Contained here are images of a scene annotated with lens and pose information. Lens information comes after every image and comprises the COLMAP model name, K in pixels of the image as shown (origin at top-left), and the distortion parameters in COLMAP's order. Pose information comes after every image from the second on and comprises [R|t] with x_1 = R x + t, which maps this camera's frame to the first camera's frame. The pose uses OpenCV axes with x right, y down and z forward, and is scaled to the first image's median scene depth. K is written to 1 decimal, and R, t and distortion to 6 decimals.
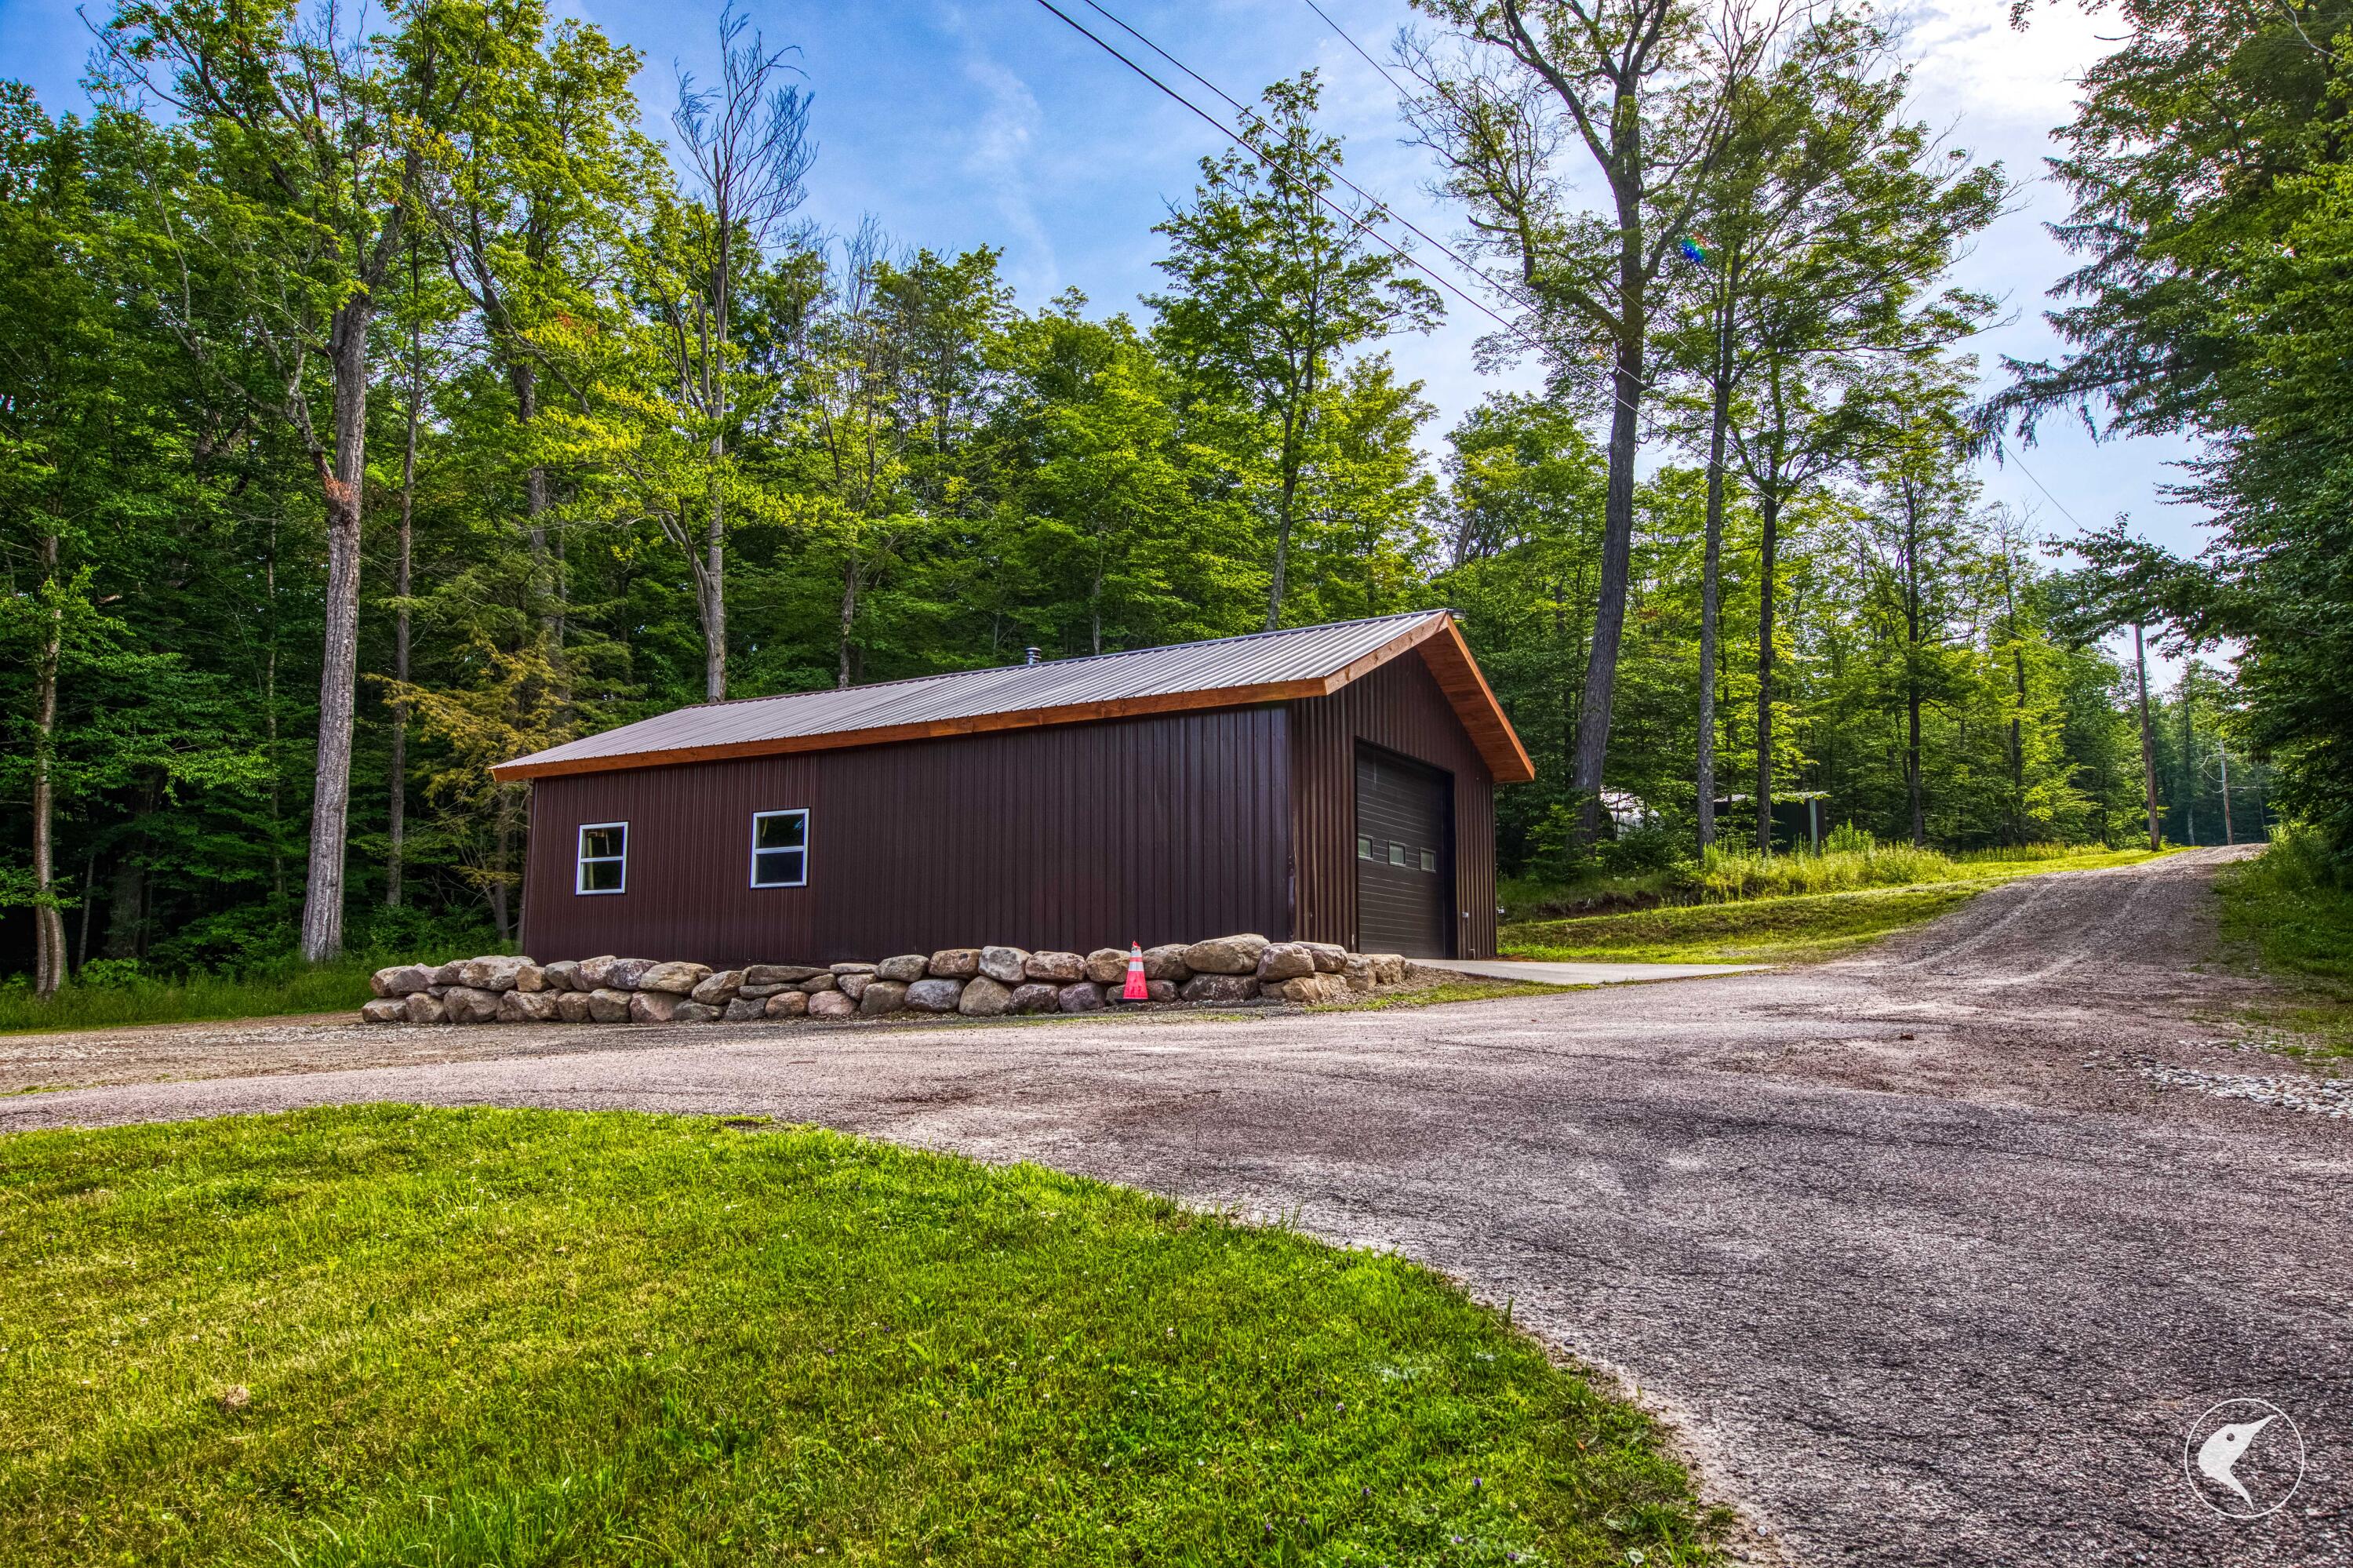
lens RADIAL K [[1599.6, 0, 1170.4], [0, 1599.6, 781.3], [0, 0, 1]] dist [-0.000946, 0.000479]
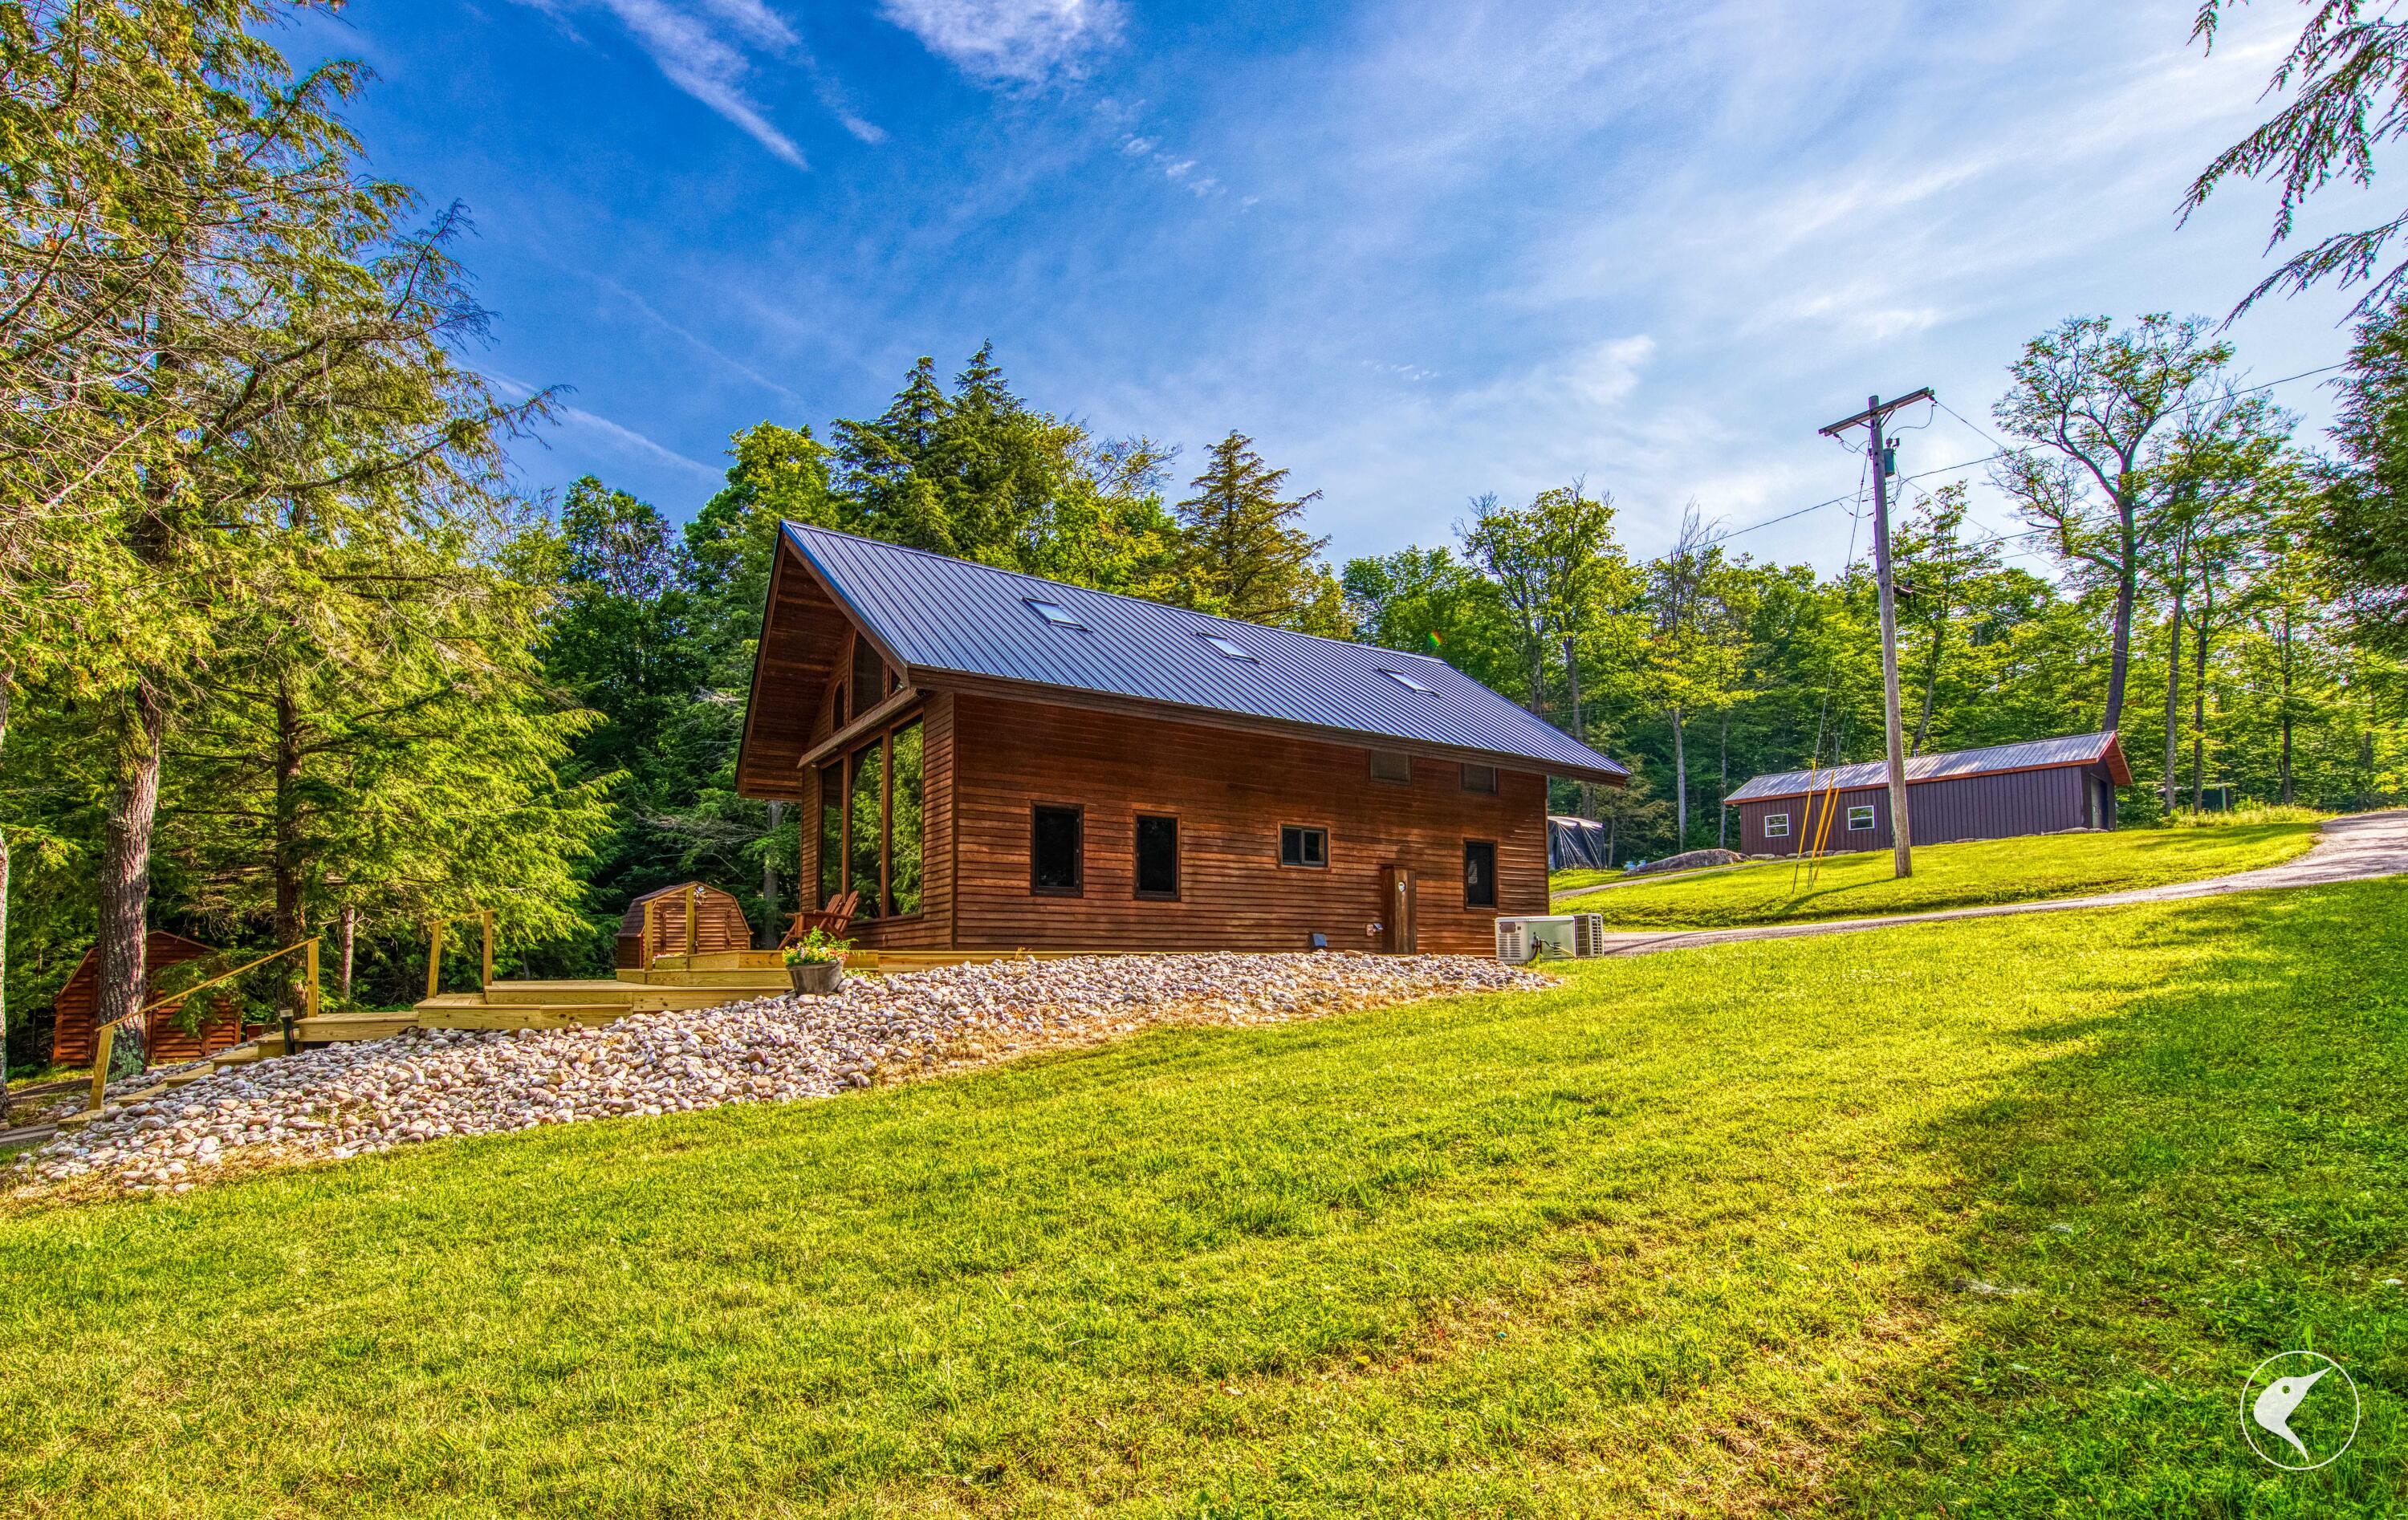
lens RADIAL K [[1092.4, 0, 1131.8], [0, 1092.4, 885.3], [0, 0, 1]] dist [-0.001060, -0.000498]
pose [[0.937484, -0.021136, -0.347387, -0.397968], [0.044340, 0.997274, 0.058985, -0.007523], [0.345193, -0.070700, 0.935865, -0.735636]]
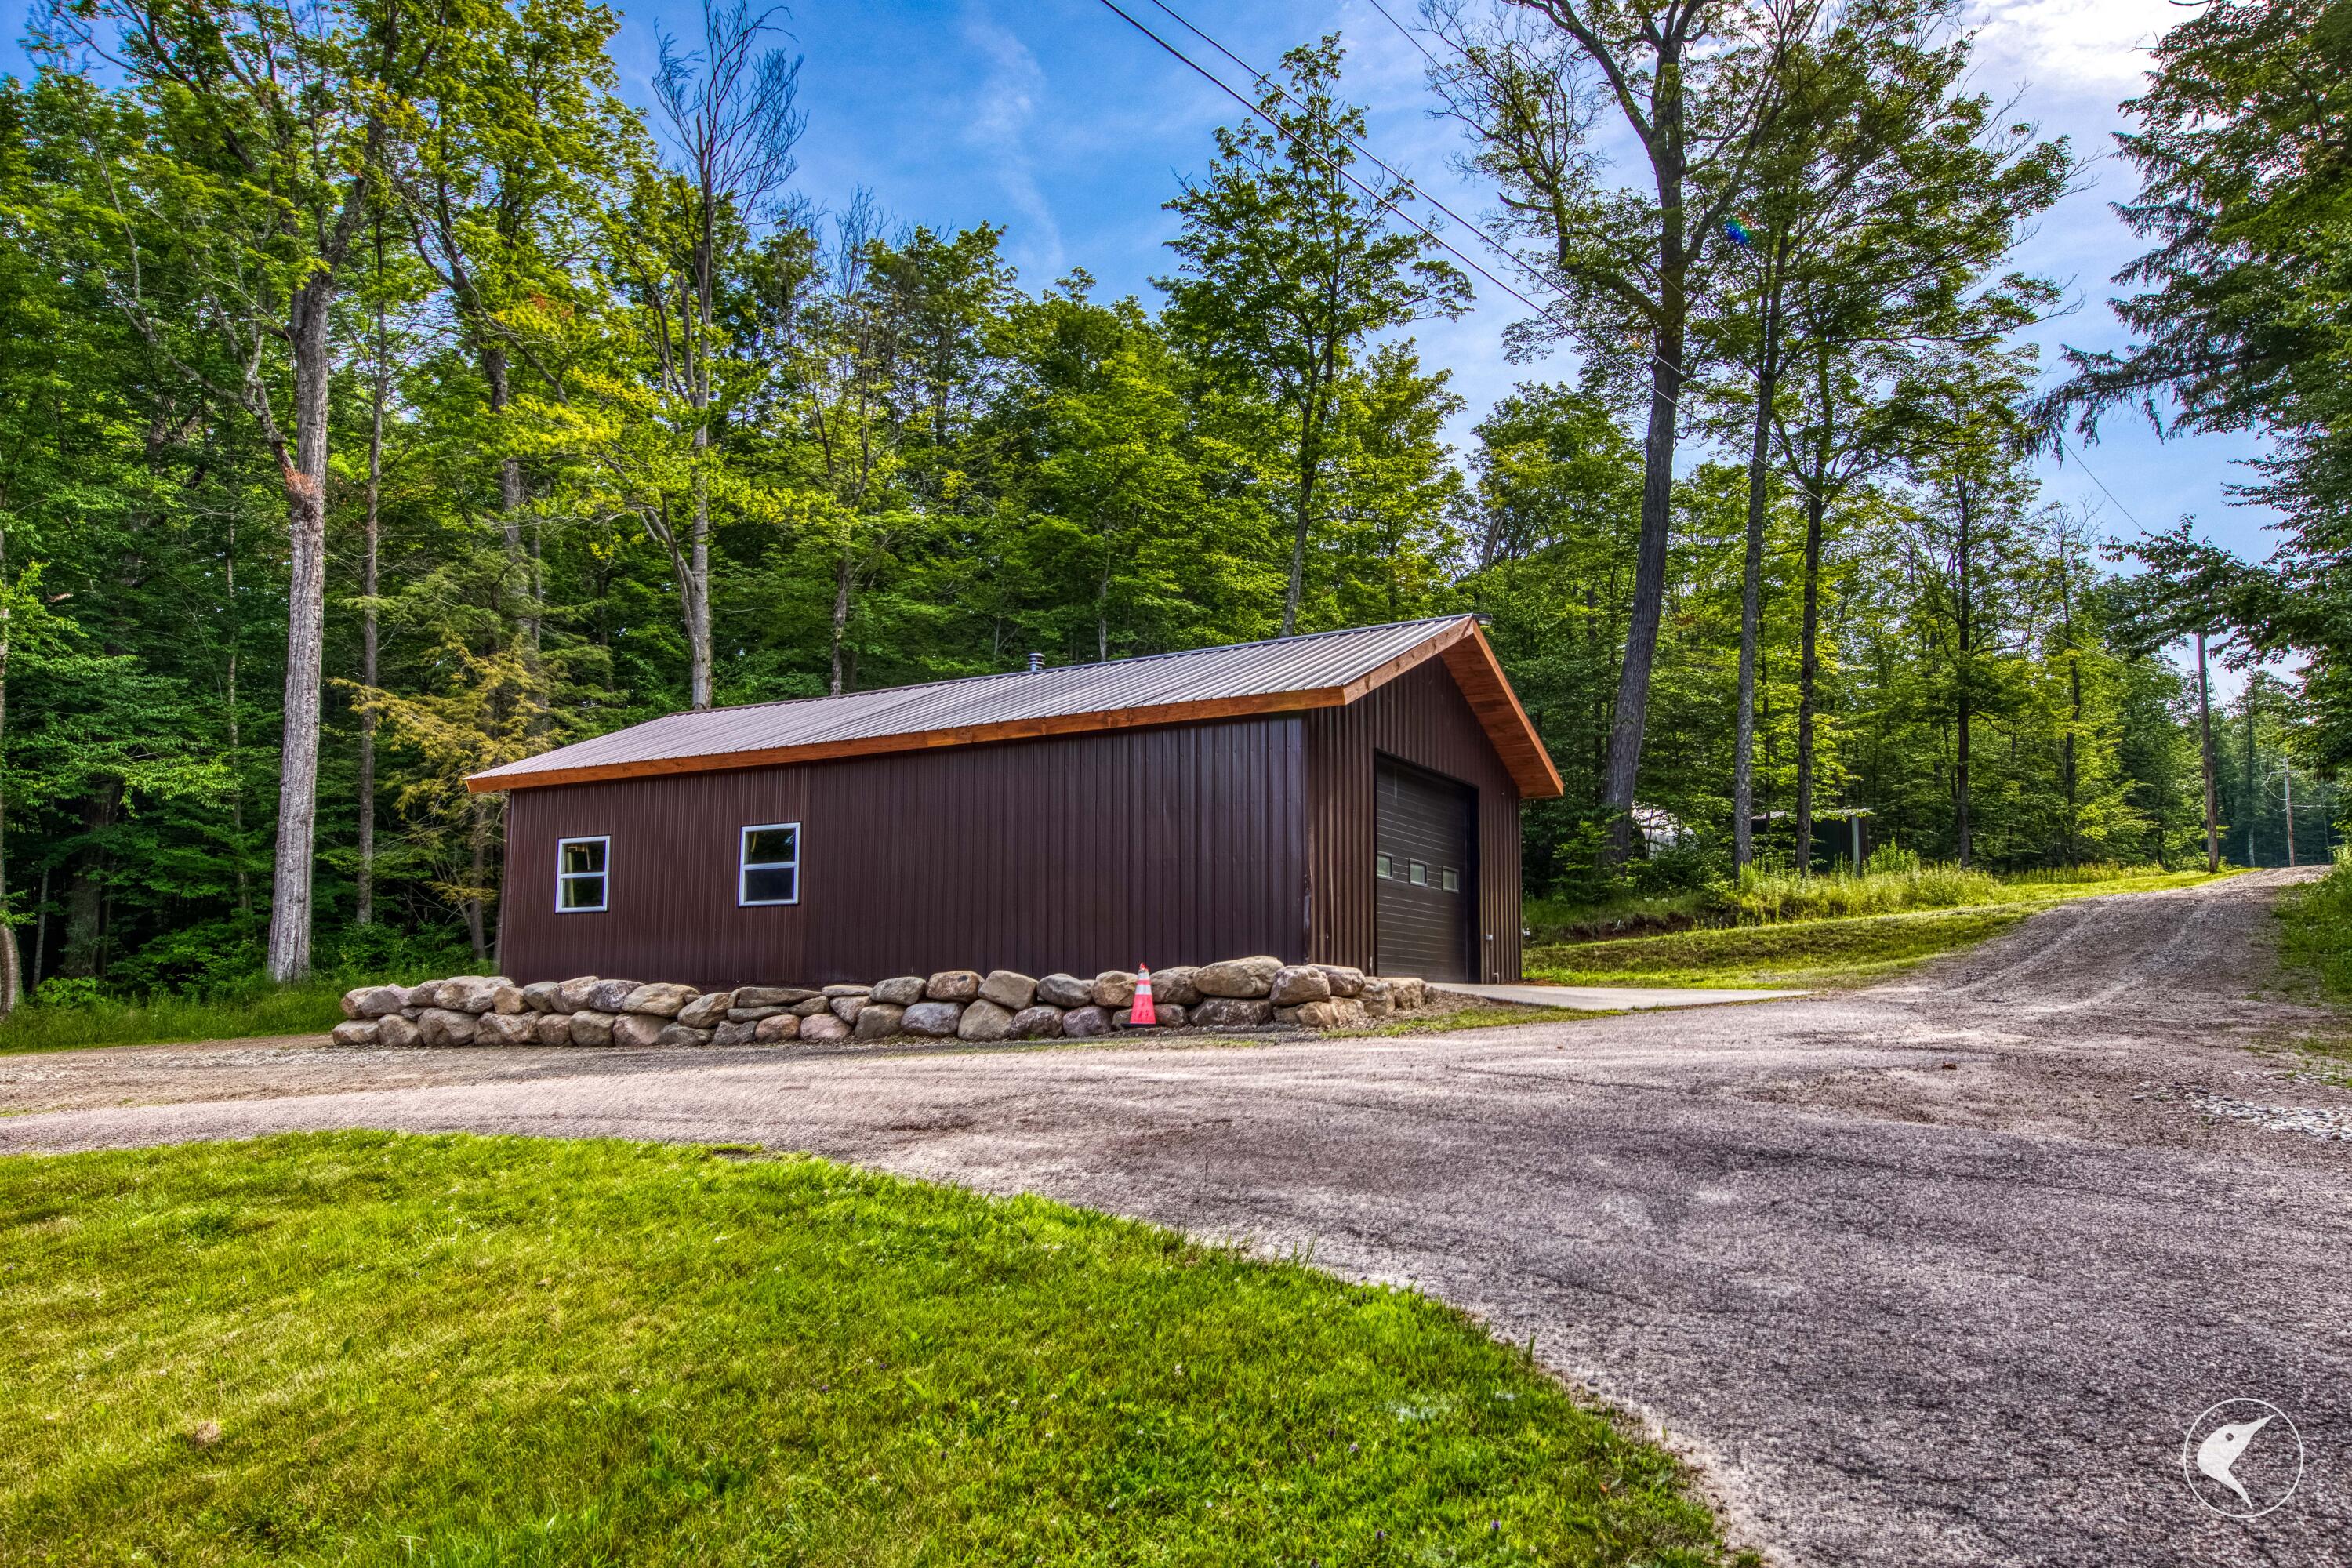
lens RADIAL K [[1598.9, 0, 1177.1], [0, 1598.9, 792.9], [0, 0, 1]] dist [-0.000946, 0.000479]
pose [[0.999991, 0.003630, -0.002181, 0.000101], [-0.003643, 0.999977, -0.005671, 0.004227], [0.002161, 0.005679, 0.999982, 0.051925]]
